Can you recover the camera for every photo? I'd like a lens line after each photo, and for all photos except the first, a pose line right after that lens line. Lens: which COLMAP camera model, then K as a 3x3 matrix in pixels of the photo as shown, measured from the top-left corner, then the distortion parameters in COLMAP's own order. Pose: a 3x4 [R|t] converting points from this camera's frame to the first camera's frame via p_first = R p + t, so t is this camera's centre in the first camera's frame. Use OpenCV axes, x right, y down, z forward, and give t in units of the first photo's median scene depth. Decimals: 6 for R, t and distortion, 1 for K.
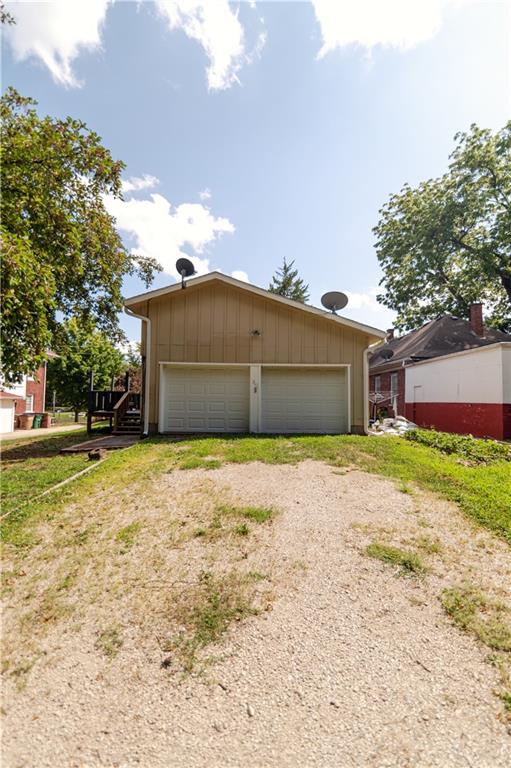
lens RADIAL K [[347.7, 0, 255.1], [0, 347.7, 381.2], [0, 0, 1]] dist [0.015632, -0.000196]
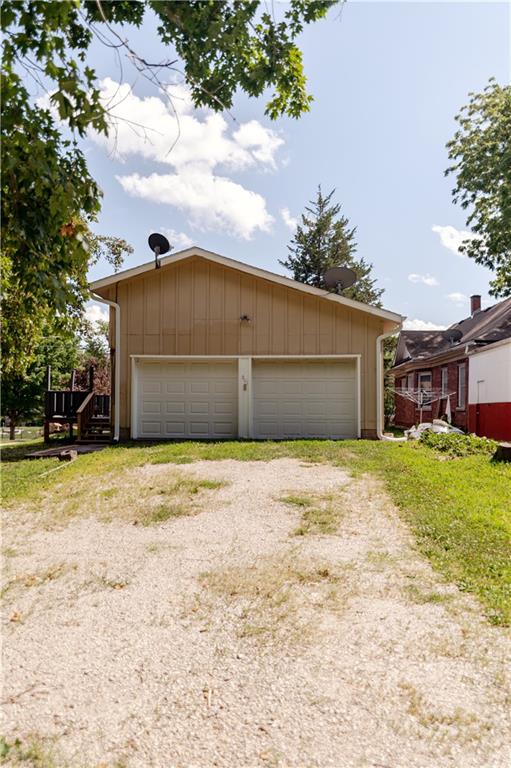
lens RADIAL K [[587.6, 0, 255.9], [0, 587.6, 389.4], [0, 0, 1]] dist [-0.012100, 0.002423]
pose [[0.998055, -0.009838, -0.061558, 0.112221], [0.011181, 0.999706, 0.021510, 0.000490], [0.061328, -0.022157, 0.997872, -0.395712]]
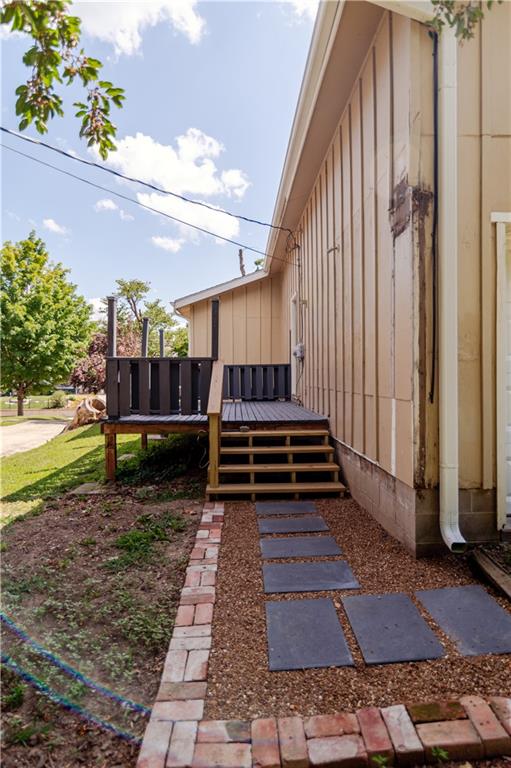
lens RADIAL K [[449.5, 0, 257.0], [0, 449.5, 378.0], [0, 0, 1]] dist [0.002972, 0.000391]
pose [[0.999318, -0.020752, 0.030544, -0.425938], [0.018708, 0.997662, 0.065737, 0.026499], [-0.031837, -0.065121, 0.997369, 0.697507]]
